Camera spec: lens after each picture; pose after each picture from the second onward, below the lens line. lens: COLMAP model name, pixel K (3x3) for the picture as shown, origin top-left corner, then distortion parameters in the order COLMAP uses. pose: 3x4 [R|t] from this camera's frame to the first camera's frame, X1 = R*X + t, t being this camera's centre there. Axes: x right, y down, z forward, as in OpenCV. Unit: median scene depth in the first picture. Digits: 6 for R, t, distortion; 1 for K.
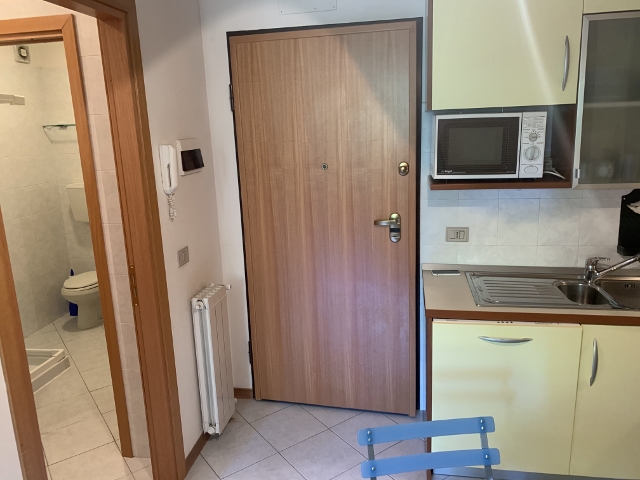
lens RADIAL K [[488.6, 0, 315.6], [0, 488.6, 233.8], [0, 0, 1]] dist [0.030355, -0.037153]
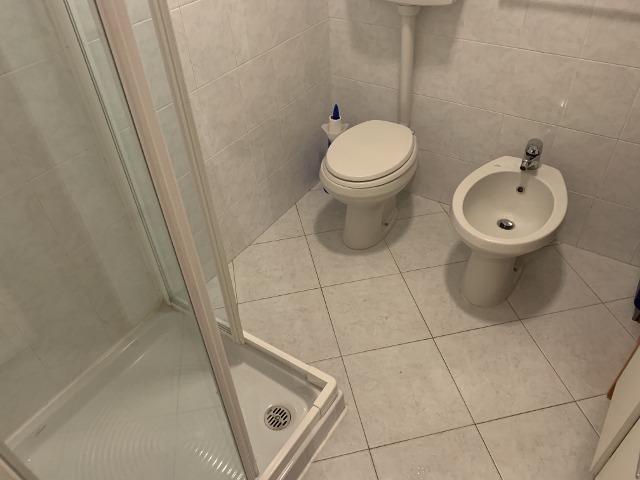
lens RADIAL K [[488.6, 0, 322.9], [0, 488.6, 241.7], [0, 0, 1]] dist [0.030355, -0.037153]
pose [[0.919760, 0.262212, -0.292040, -0.350019], [-0.081534, 0.855503, 0.511338, -0.056212], [0.383920, -0.446496, 0.808237, 0.578890]]
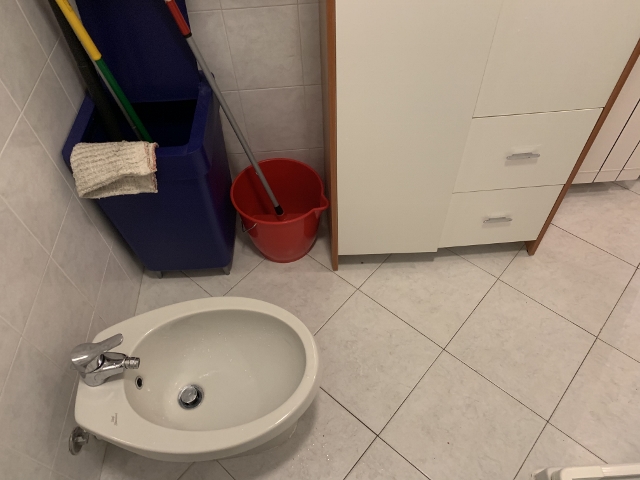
lens RADIAL K [[488.6, 0, 317.4], [0, 488.6, 237.2], [0, 0, 1]] dist [0.030355, -0.037153]
pose [[-0.227732, -0.739844, 0.633063, -0.458692], [0.251279, 0.583472, 0.772282, -0.115501], [-0.940743, 0.334949, 0.053032, 0.878148]]
